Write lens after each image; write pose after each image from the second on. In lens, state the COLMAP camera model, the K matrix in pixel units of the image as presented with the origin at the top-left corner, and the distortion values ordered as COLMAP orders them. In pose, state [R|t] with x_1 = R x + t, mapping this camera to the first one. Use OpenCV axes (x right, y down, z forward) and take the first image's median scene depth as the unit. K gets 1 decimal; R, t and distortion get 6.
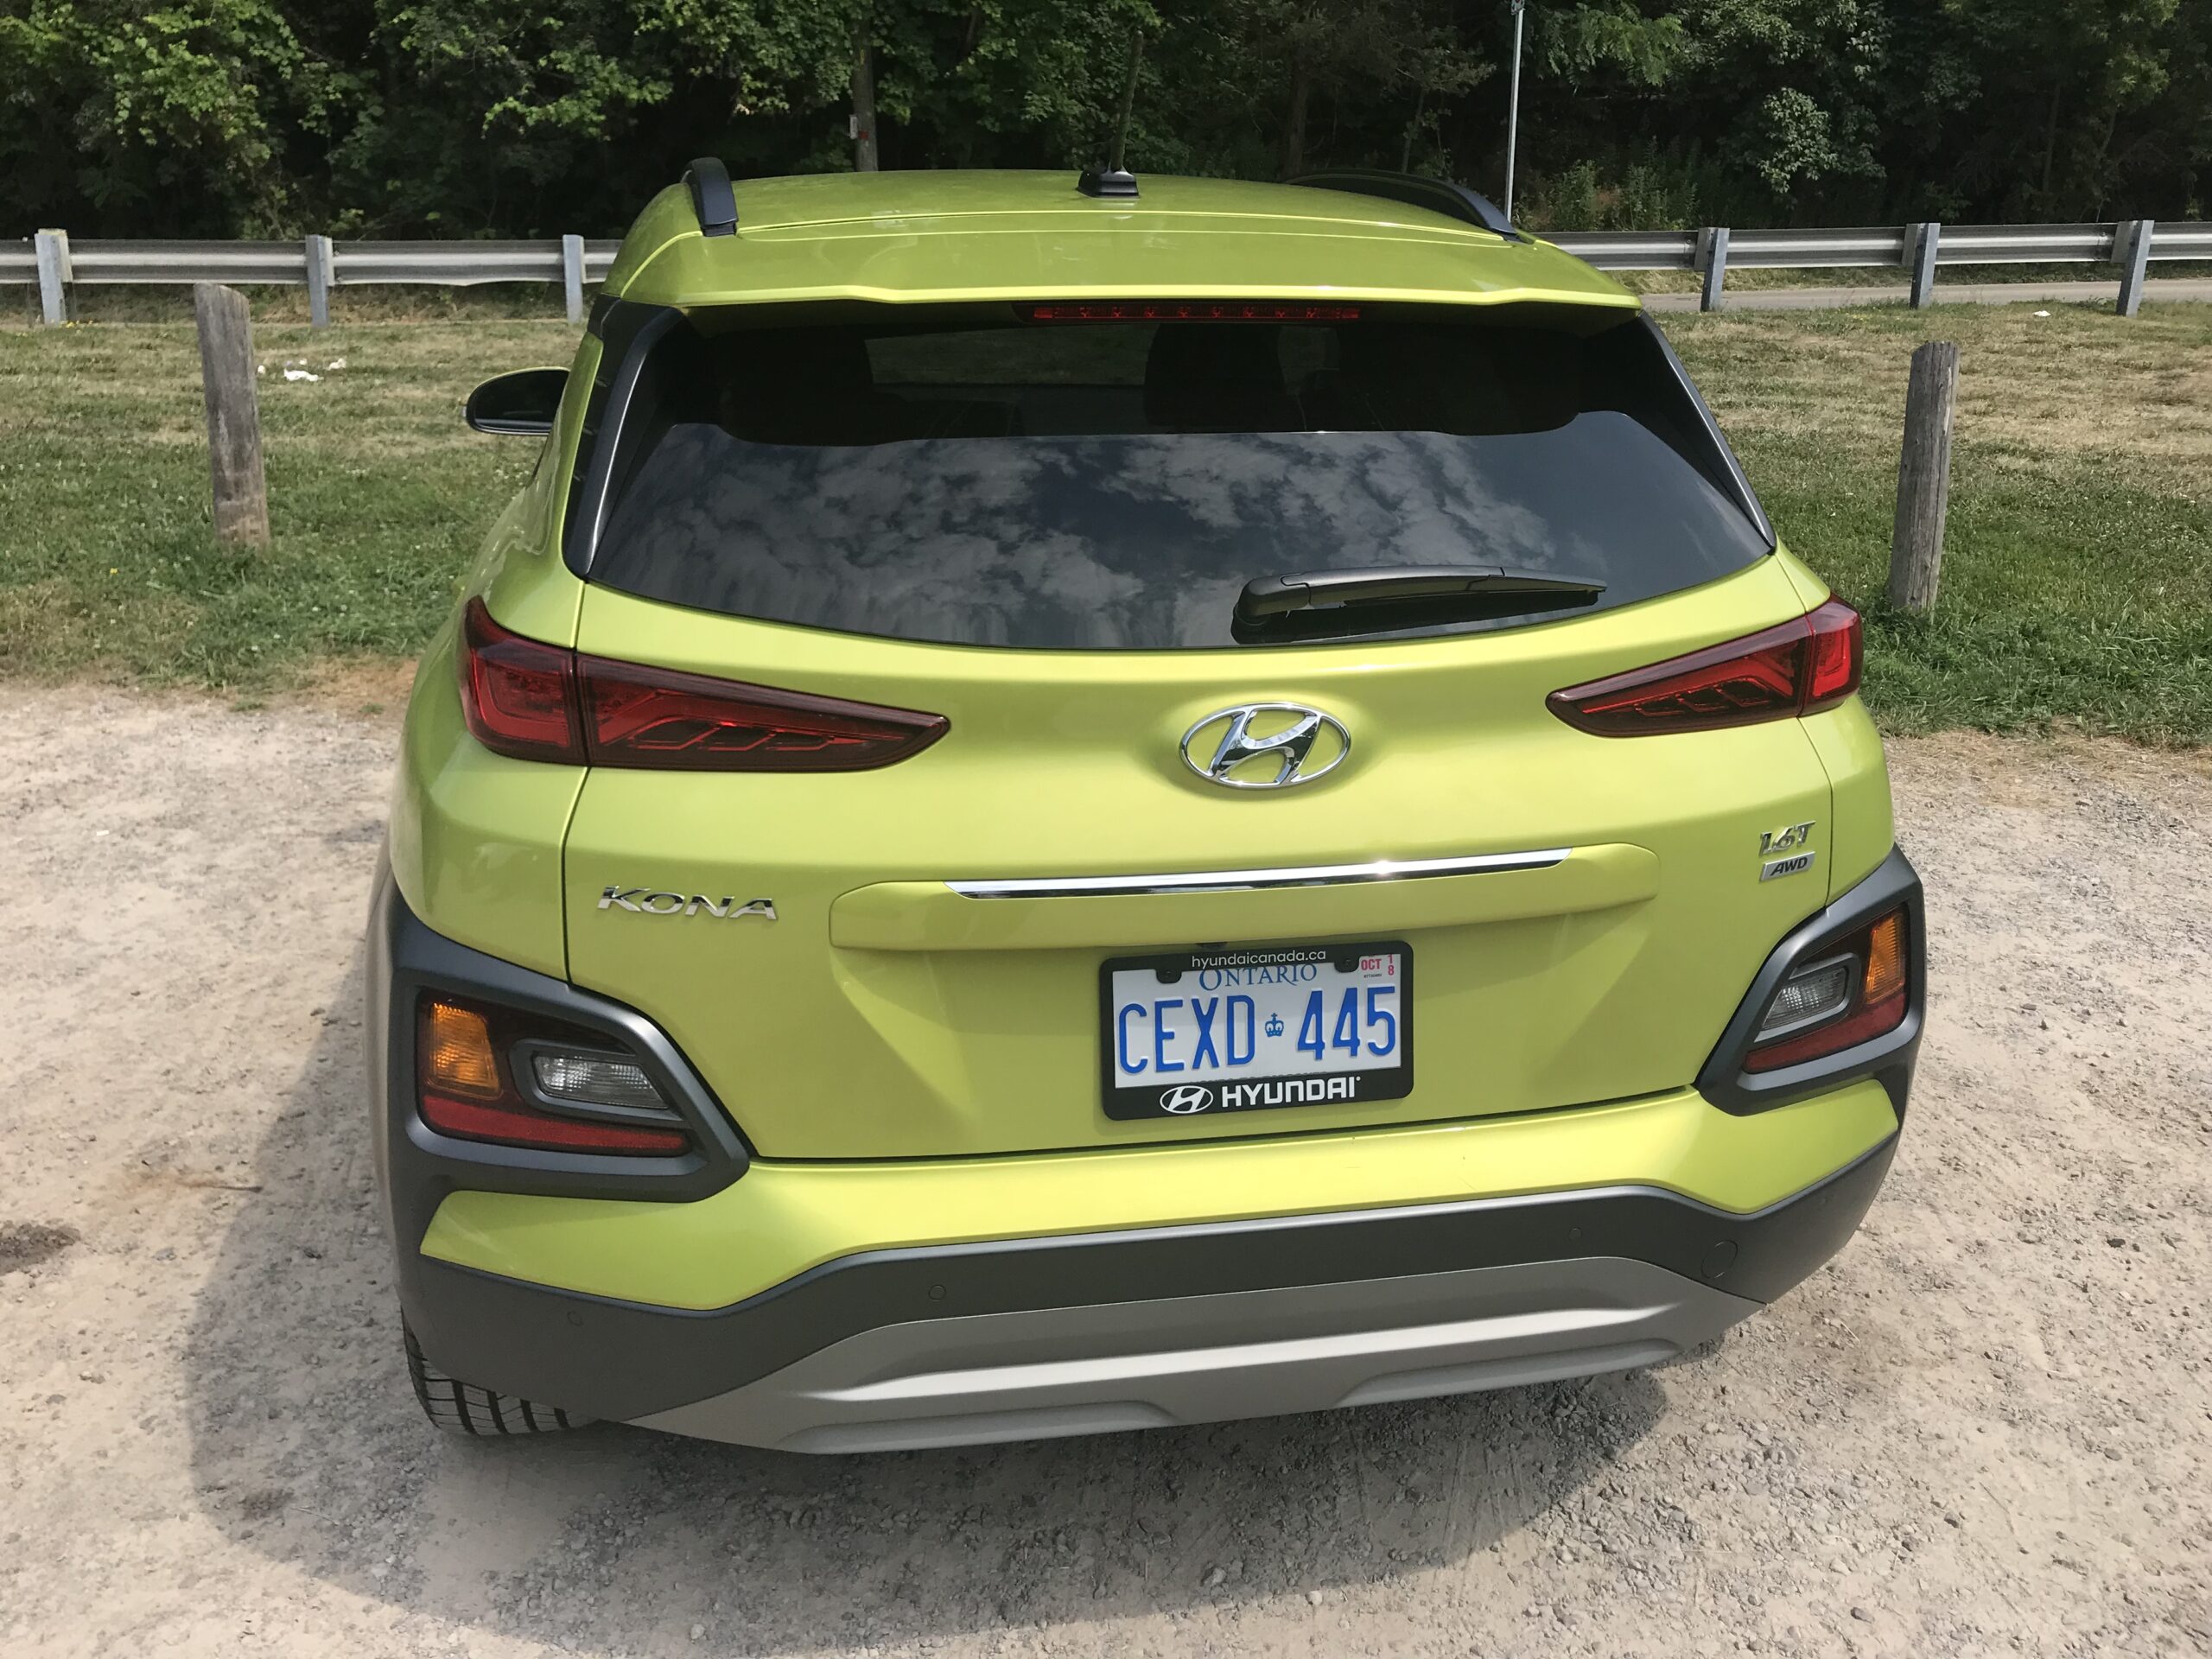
lens RADIAL K [[1815.1, 0, 1107.0], [0, 1815.1, 821.6], [0, 0, 1]] dist [-0.001564, 0.005406]
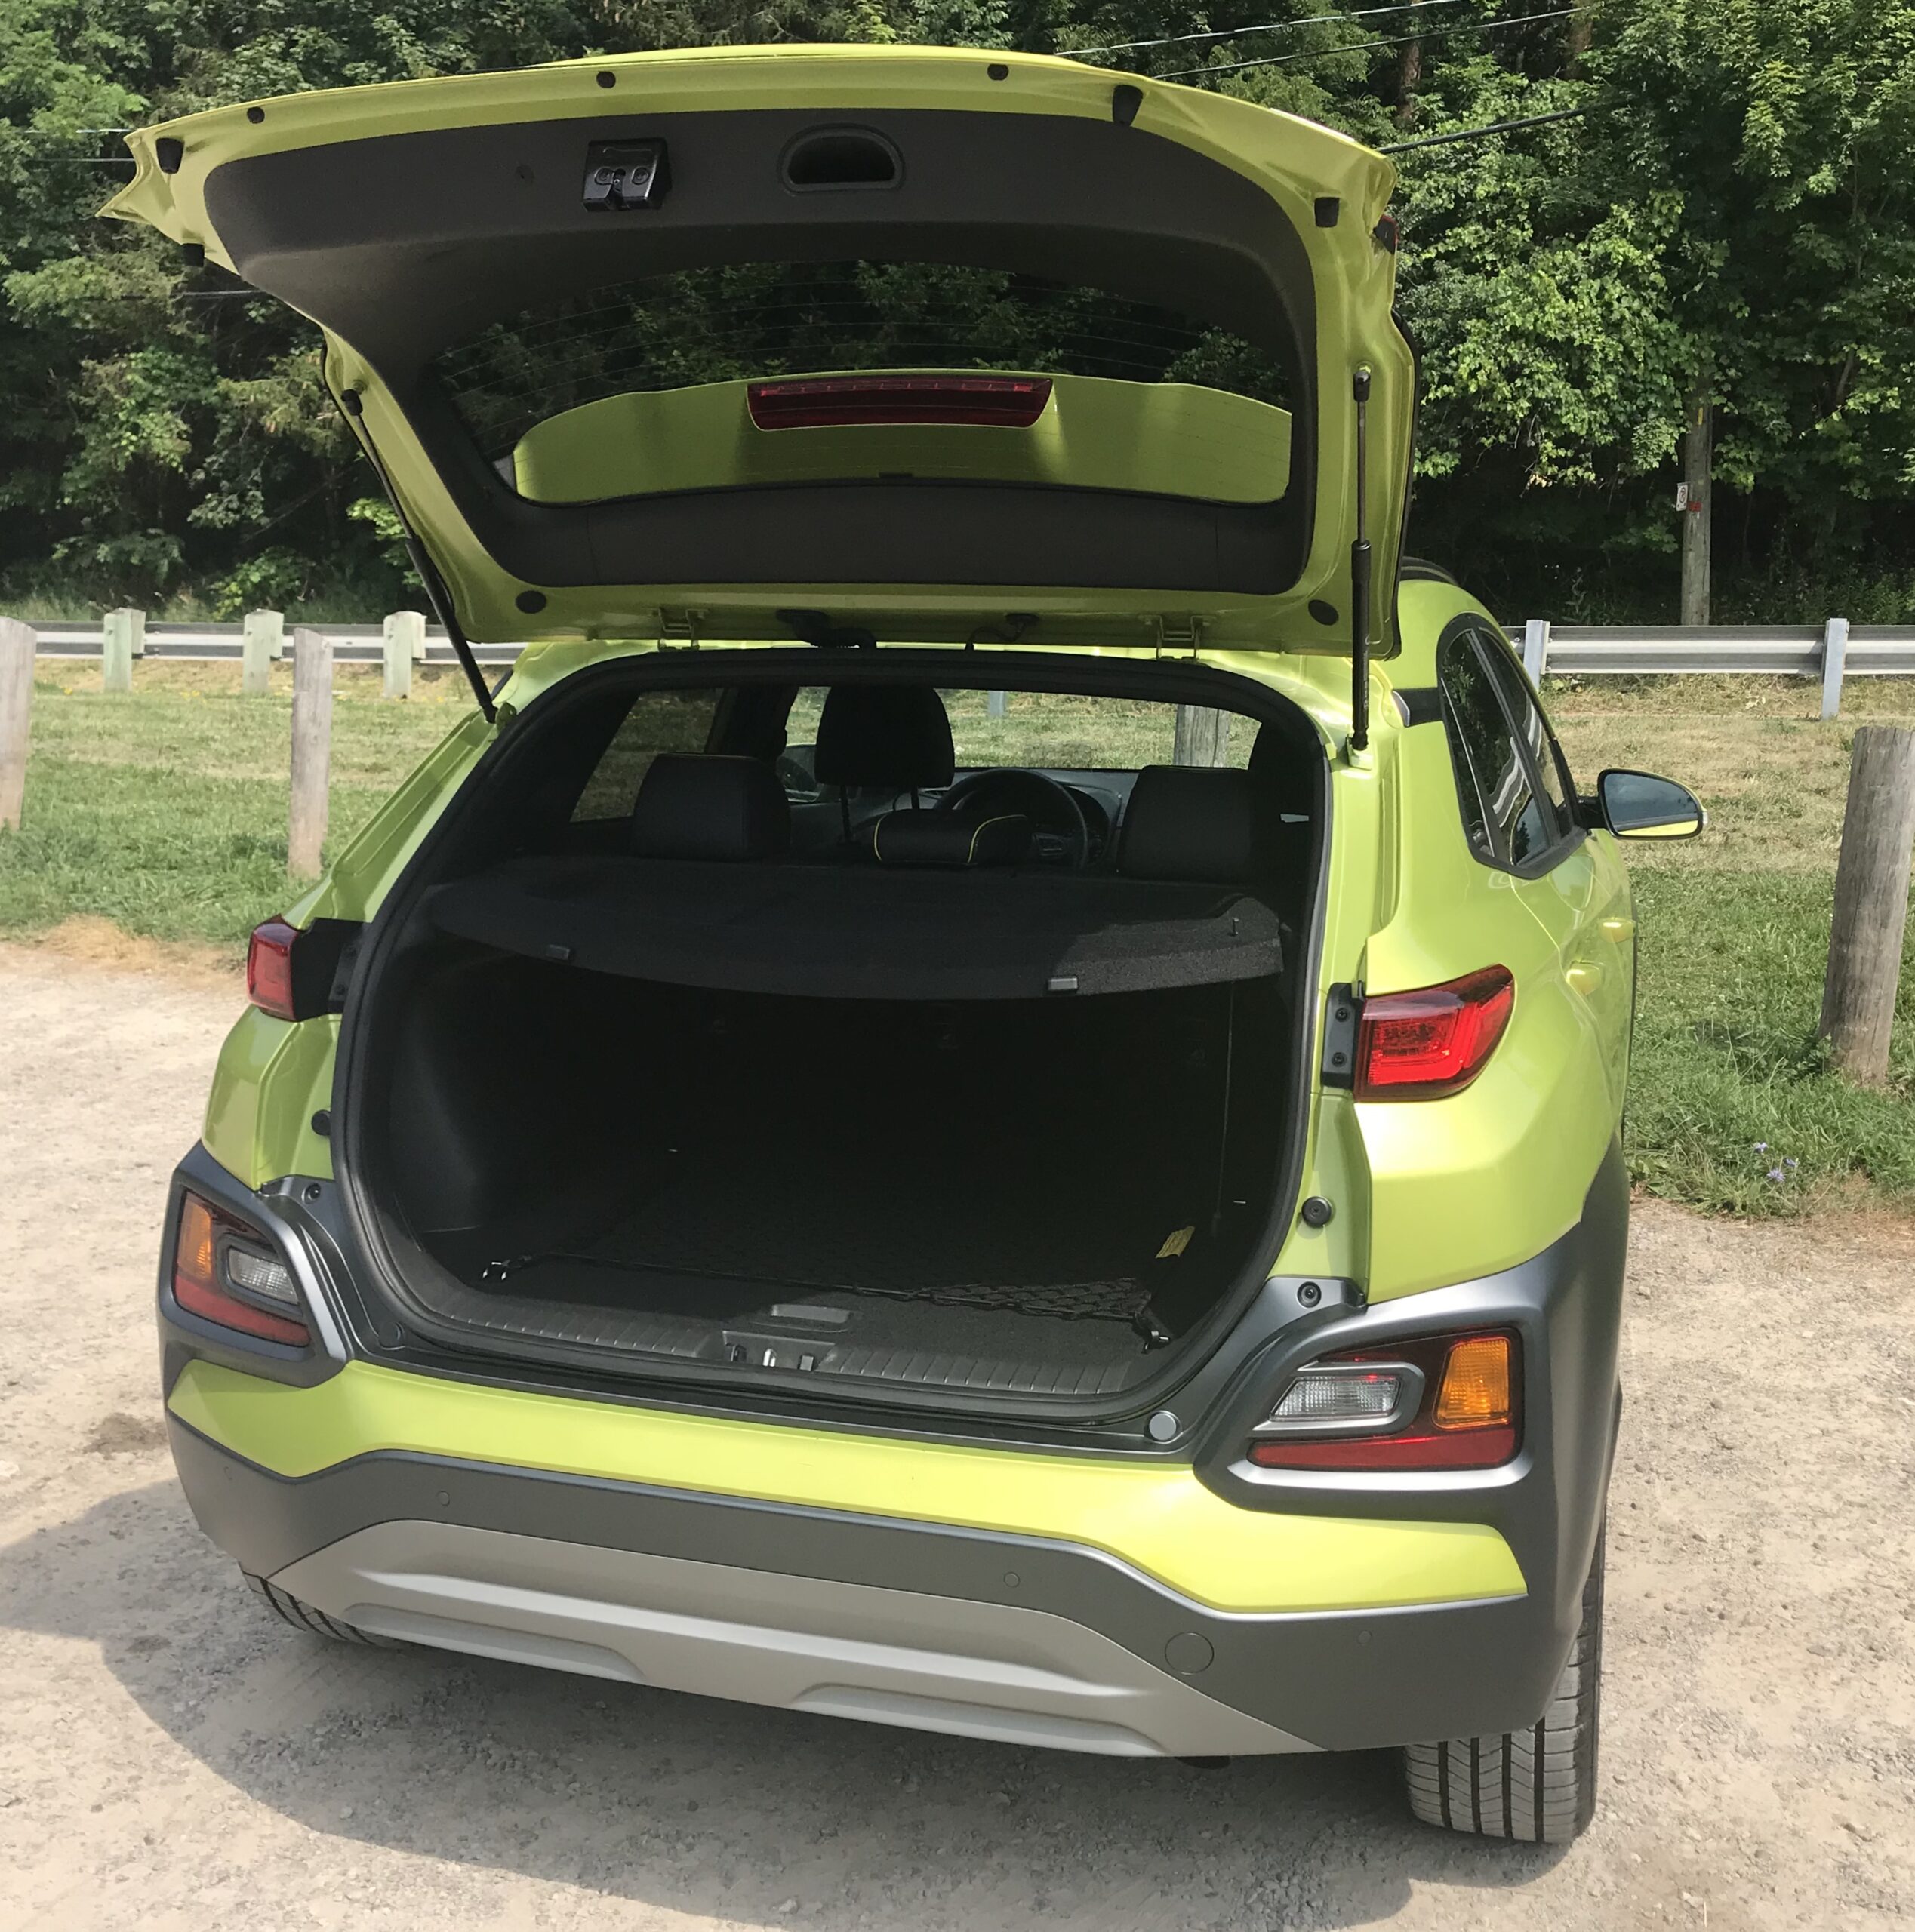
lens RADIAL K [[2233.5, 0, 959.9], [0, 2233.5, 967.5], [0, 0, 1]] dist [-0.000227, 0.000000]
pose [[0.884554, 0.073968, -0.460536, 0.570170], [-0.145813, 0.981713, -0.122388, 0.036359], [0.443061, 0.175411, 0.879163, -0.115430]]
